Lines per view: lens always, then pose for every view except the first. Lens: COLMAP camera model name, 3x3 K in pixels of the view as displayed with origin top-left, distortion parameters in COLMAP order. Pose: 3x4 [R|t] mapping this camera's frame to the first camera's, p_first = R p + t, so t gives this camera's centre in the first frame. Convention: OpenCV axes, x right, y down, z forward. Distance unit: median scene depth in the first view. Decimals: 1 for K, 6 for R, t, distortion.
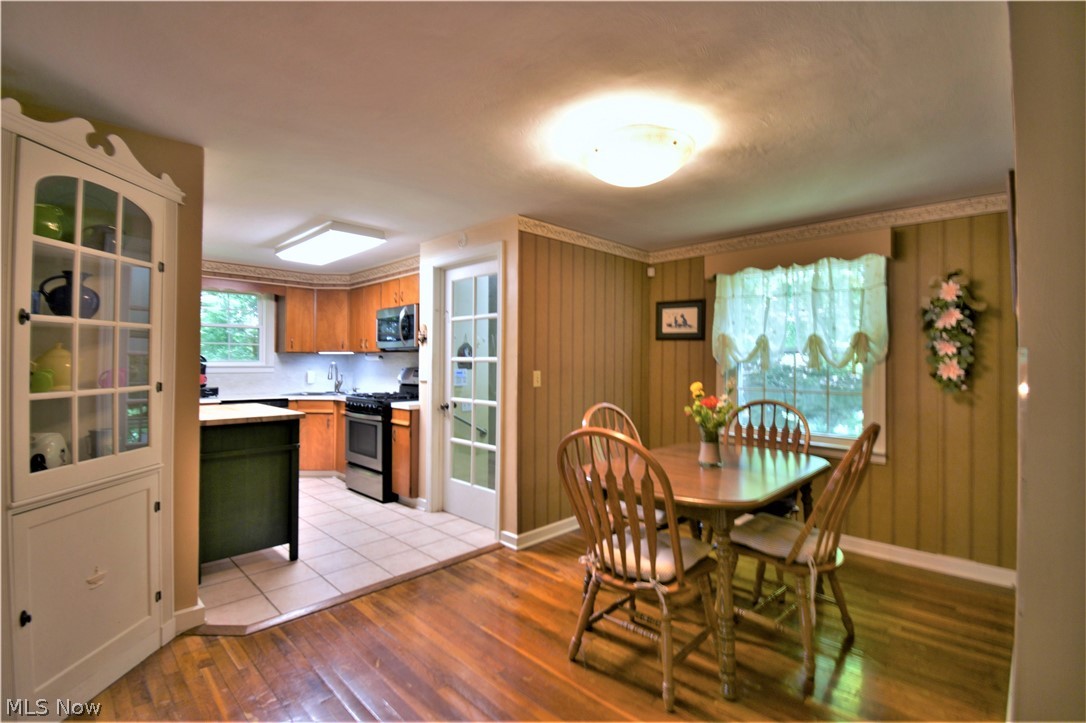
lens RADIAL K [[496.5, 0, 549.8], [0, 496.5, 355.4], [0, 0, 1]] dist [0.008396, -0.000170]
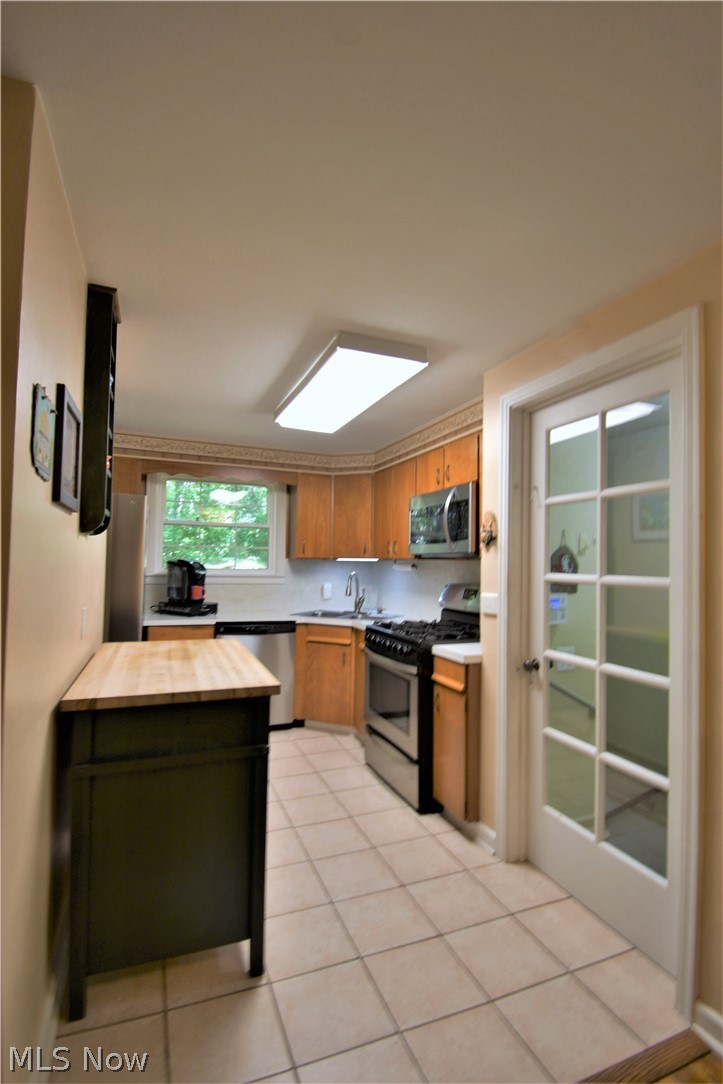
lens RADIAL K [[495.6, 0, 362.0], [0, 495.6, 544.4], [0, 0, 1]] dist [0.008396, -0.000170]
pose [[0.912314, -0.001080, -0.409490, -0.149656], [-0.010939, 0.999575, -0.027007, -0.010001], [0.409345, 0.029118, 0.911915, 0.409737]]
